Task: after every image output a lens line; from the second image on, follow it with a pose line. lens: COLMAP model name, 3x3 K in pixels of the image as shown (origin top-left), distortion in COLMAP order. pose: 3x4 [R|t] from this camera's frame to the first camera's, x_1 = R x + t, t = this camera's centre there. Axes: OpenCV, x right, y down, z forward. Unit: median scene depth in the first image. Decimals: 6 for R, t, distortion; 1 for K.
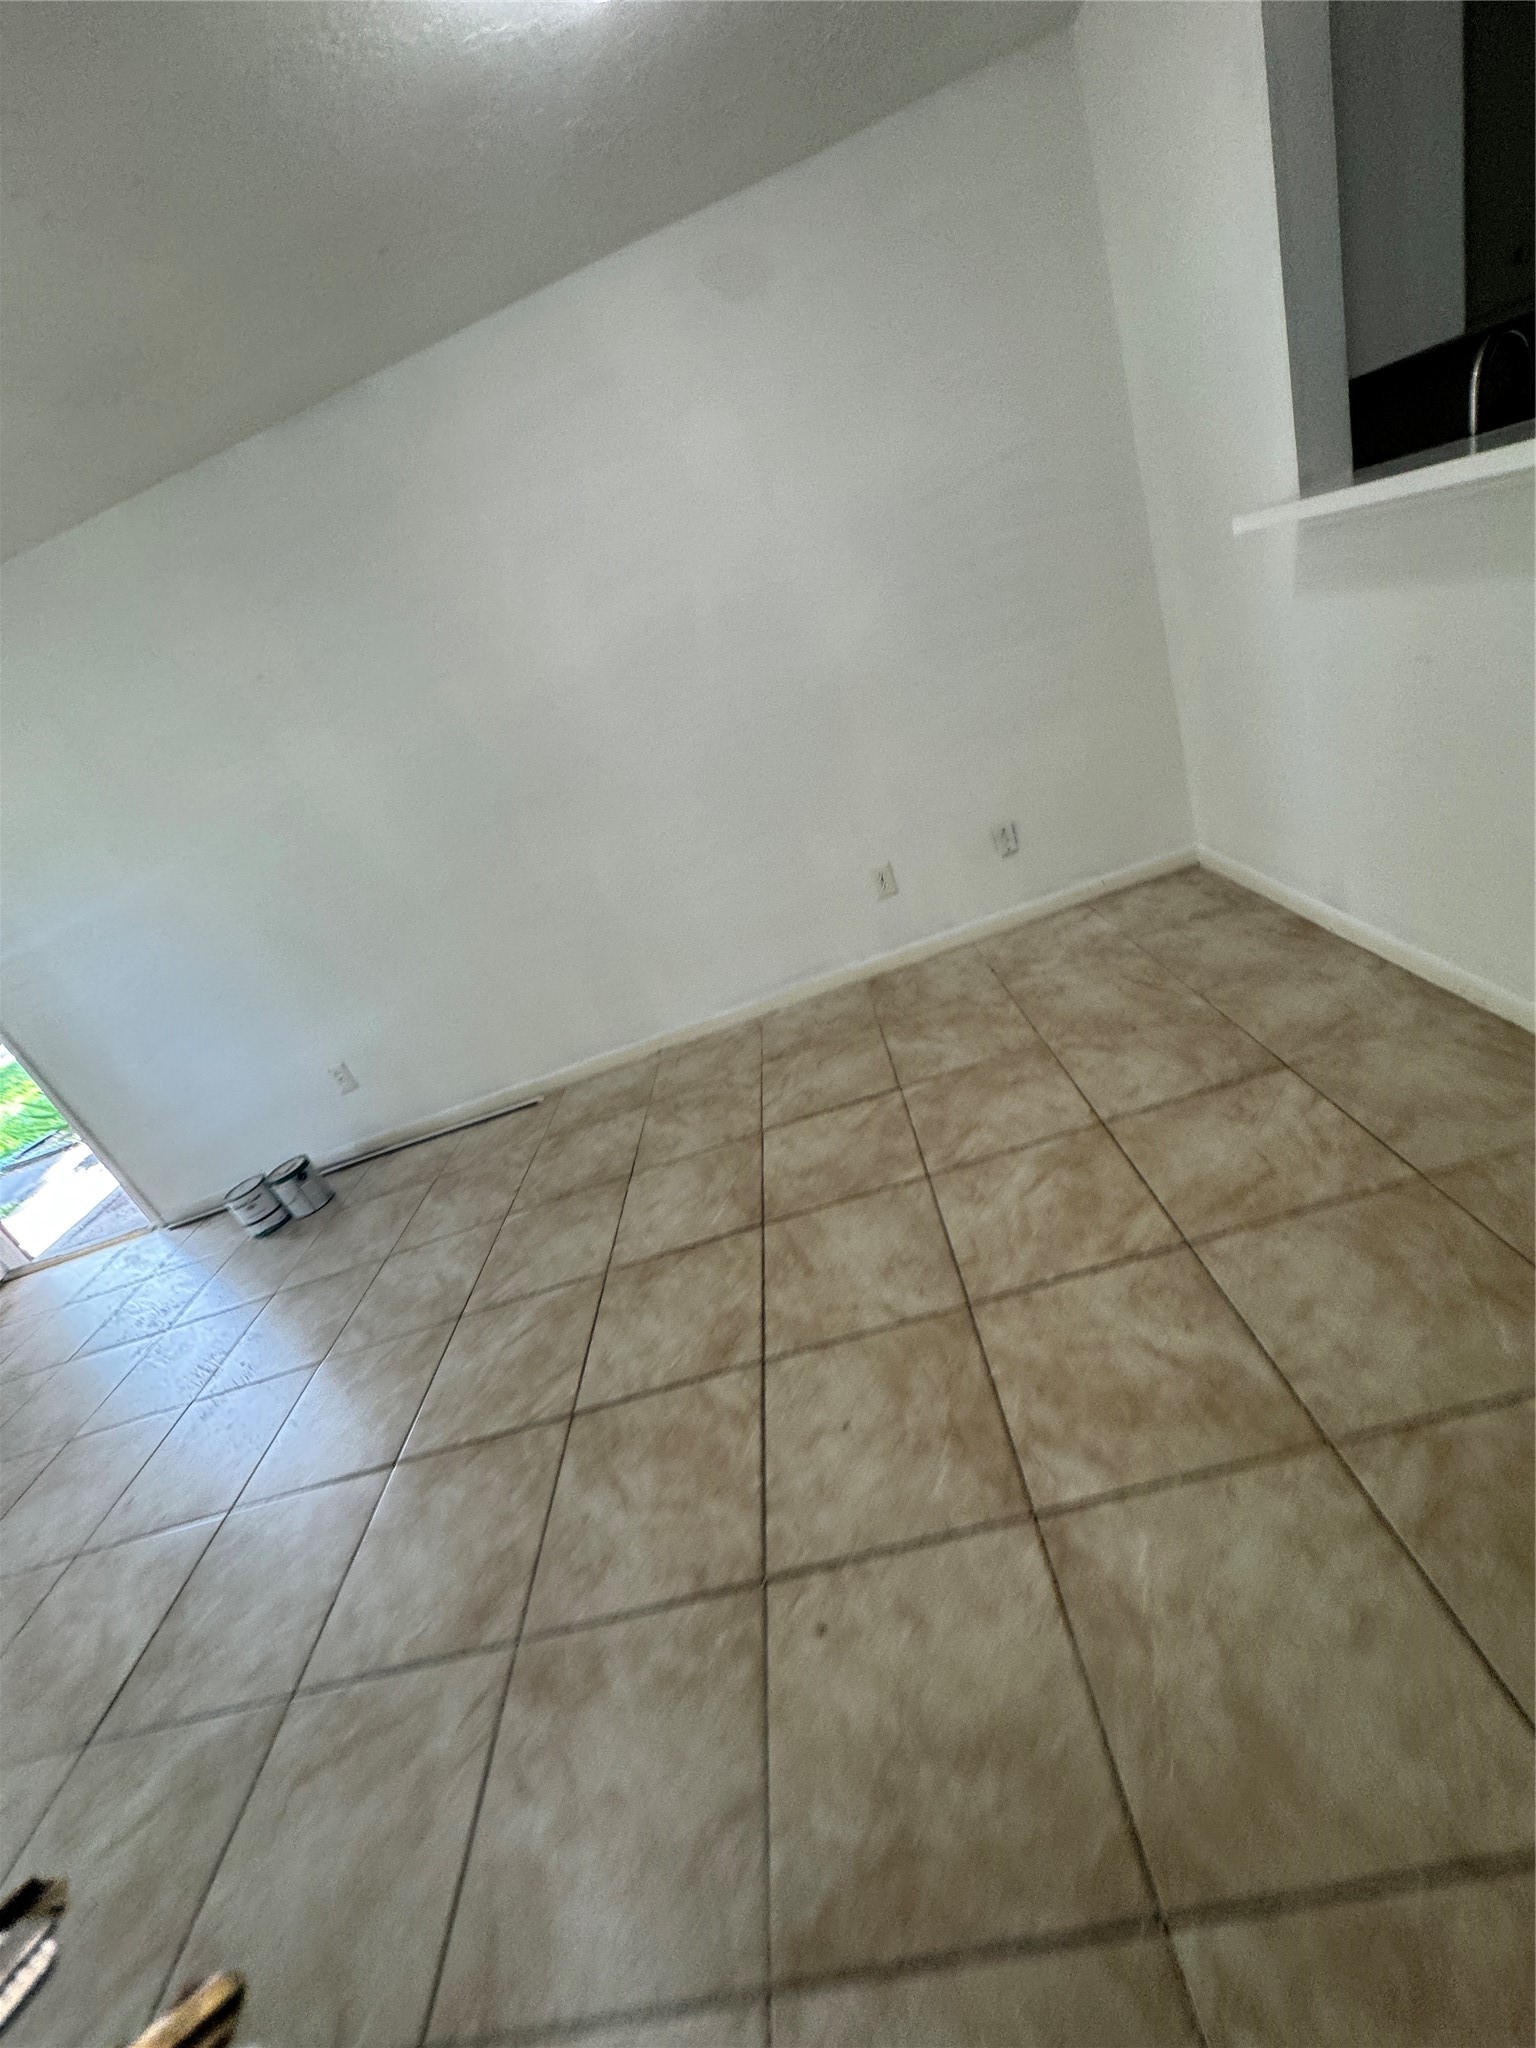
lens RADIAL K [[817.3, 0, 768.0], [0, 817.3, 1024.0], [0, 0, 1]] dist [-0.002487, 0.000528]
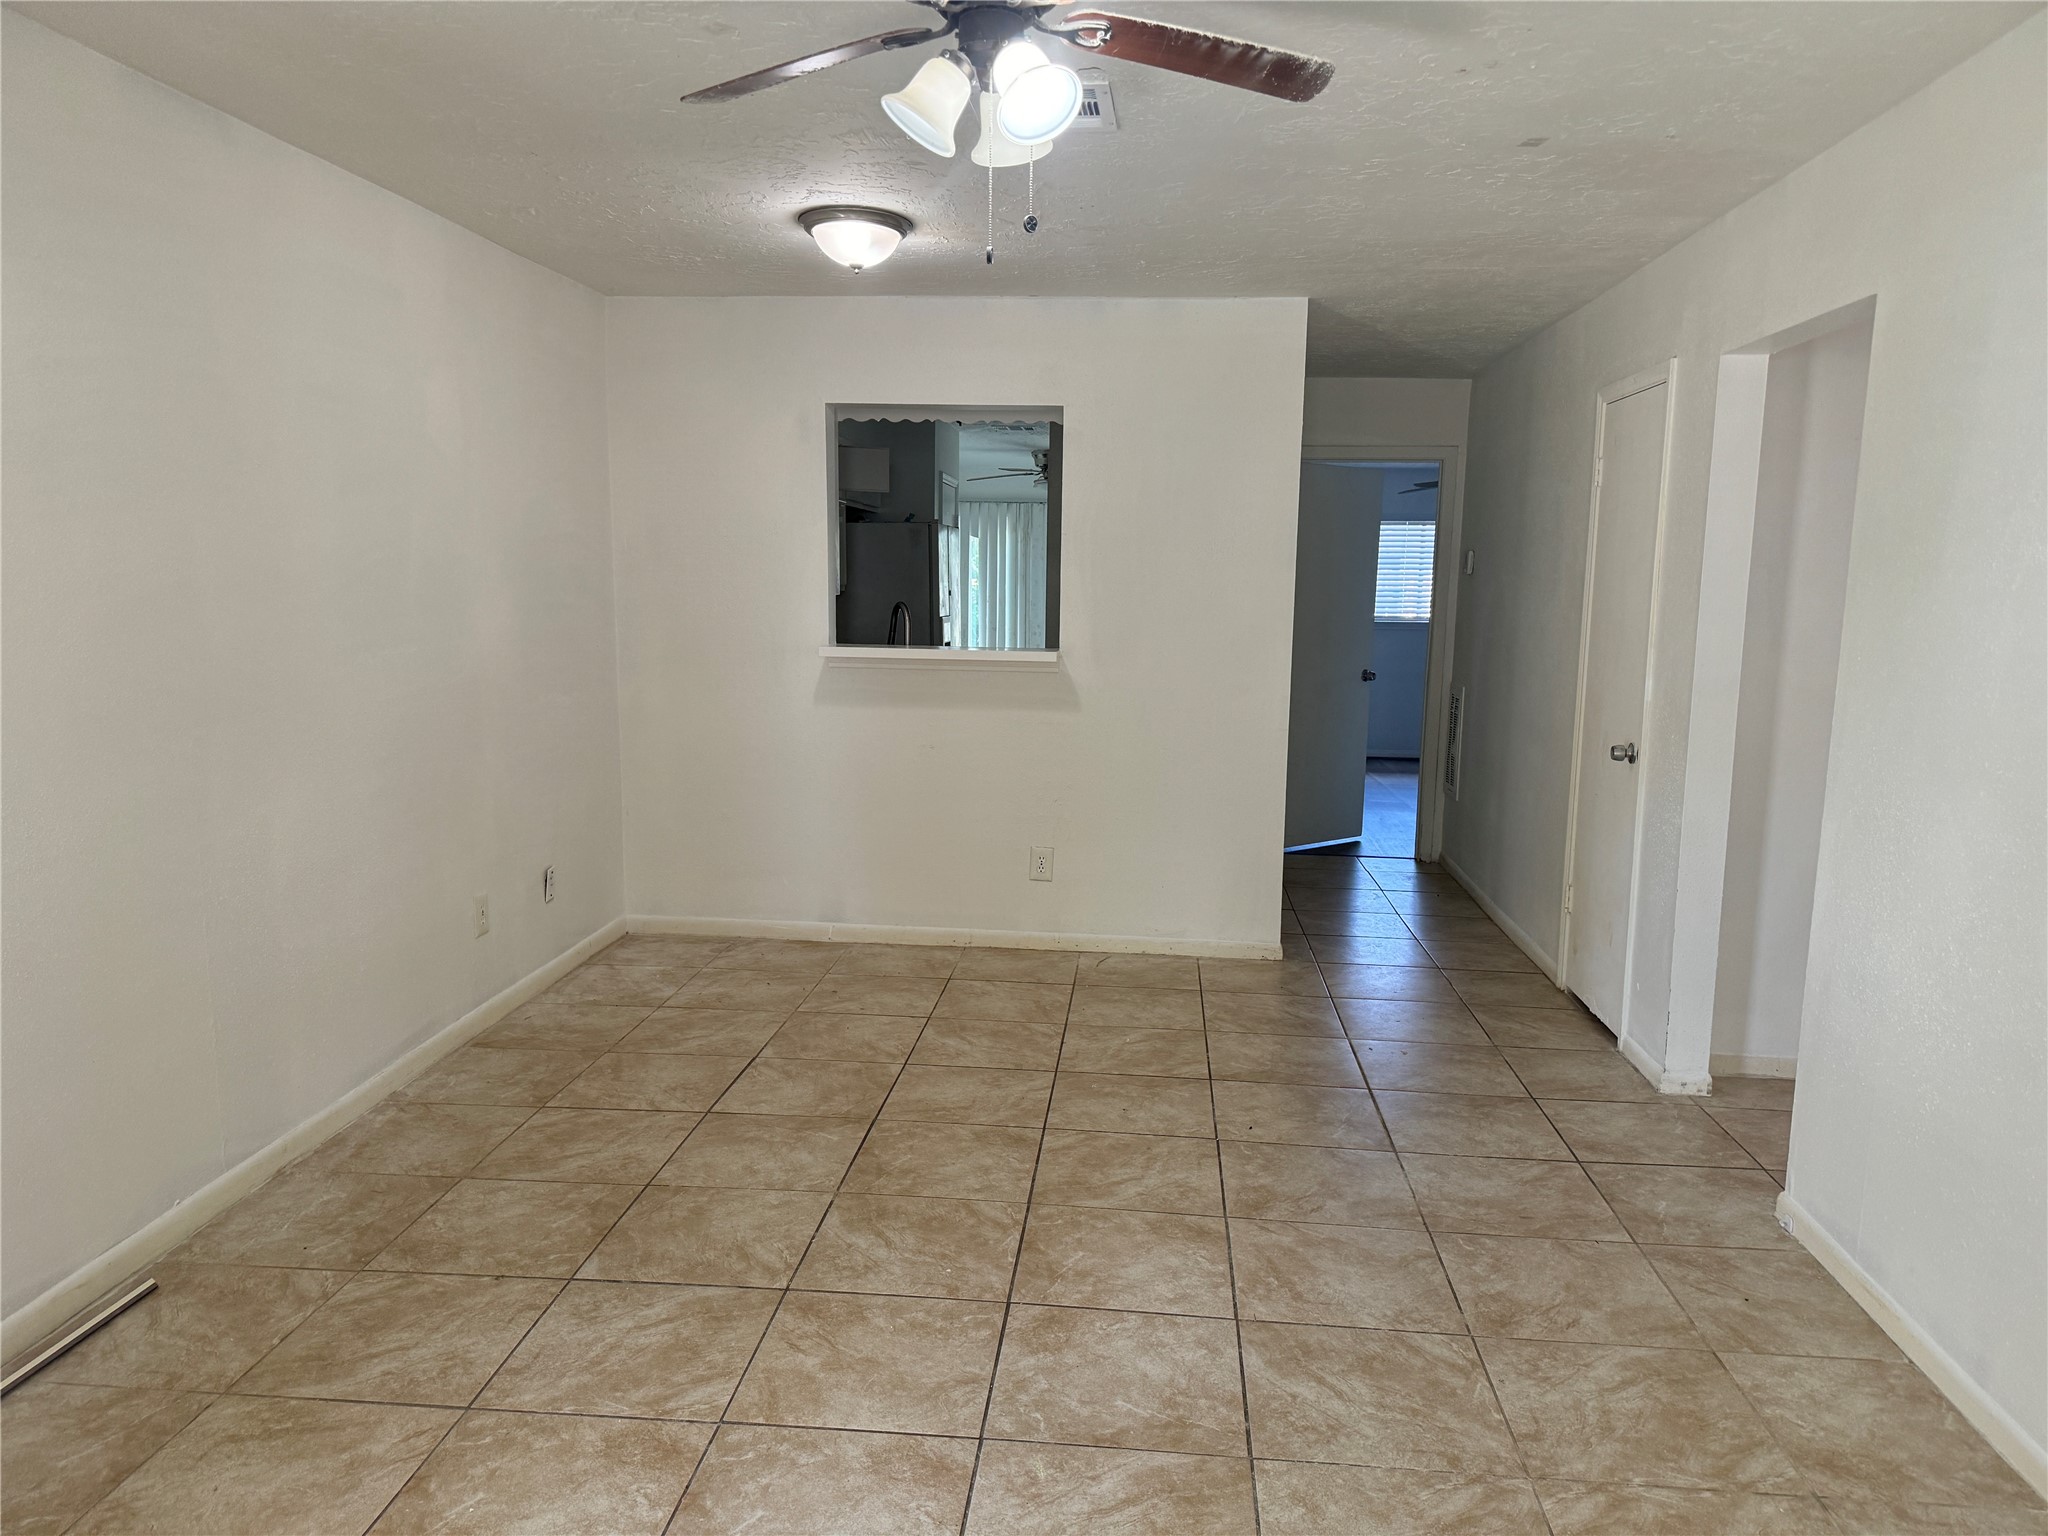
lens RADIAL K [[1444.0, 0, 1024.0], [0, 1444.0, 768.0], [0, 0, 1]] dist [-0.001183, -0.001678]
pose [[0.082656, 0.224363, 0.970994, -2.292647], [0.377209, 0.894794, -0.238866, 0.443418], [-0.922432, 0.386012, -0.010671, 0.859591]]
